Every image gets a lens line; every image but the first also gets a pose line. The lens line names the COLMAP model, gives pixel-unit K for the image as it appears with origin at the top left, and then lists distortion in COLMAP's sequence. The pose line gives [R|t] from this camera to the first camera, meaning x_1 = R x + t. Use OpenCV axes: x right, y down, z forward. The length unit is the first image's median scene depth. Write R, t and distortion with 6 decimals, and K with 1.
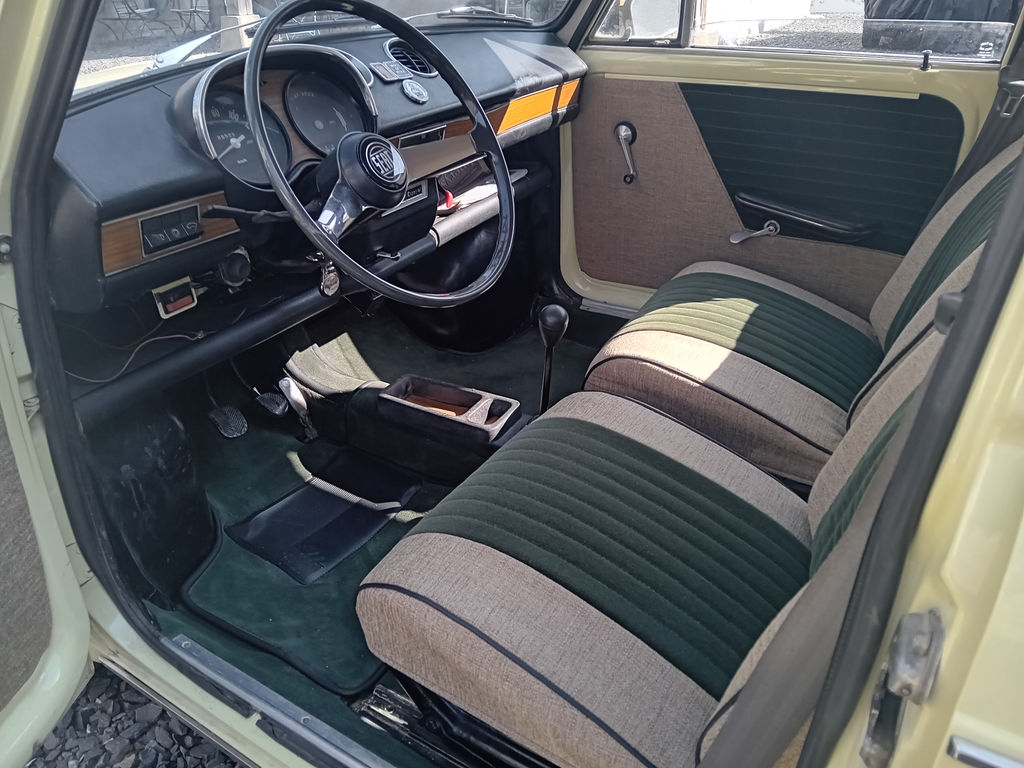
lens RADIAL K [[771.6, 0, 512.0], [0, 771.6, 384.0], [0, 0, 1]] dist [0.073704, -0.134025]
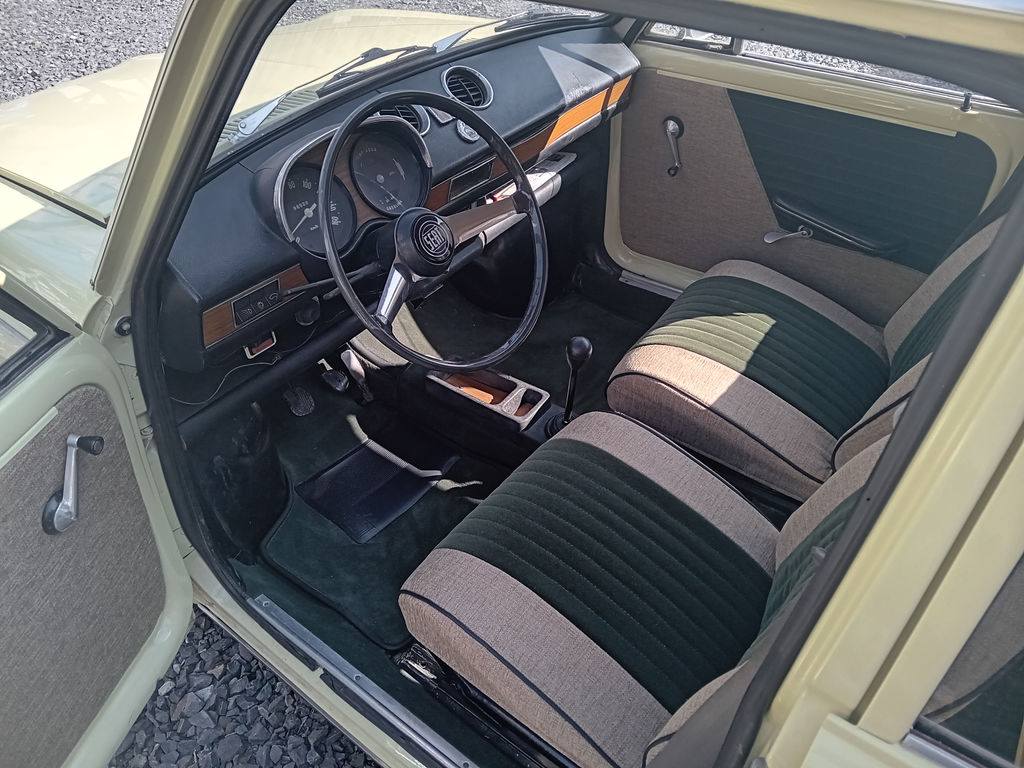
lens RADIAL K [[771.6, 0, 512.0], [0, 771.6, 384.0], [0, 0, 1]] dist [0.073704, -0.134025]
pose [[0.995575, 0.067775, -0.065097, 0.030509], [-0.055158, 0.982279, 0.179125, -0.212605], [0.076084, -0.174742, 0.981670, -0.120413]]
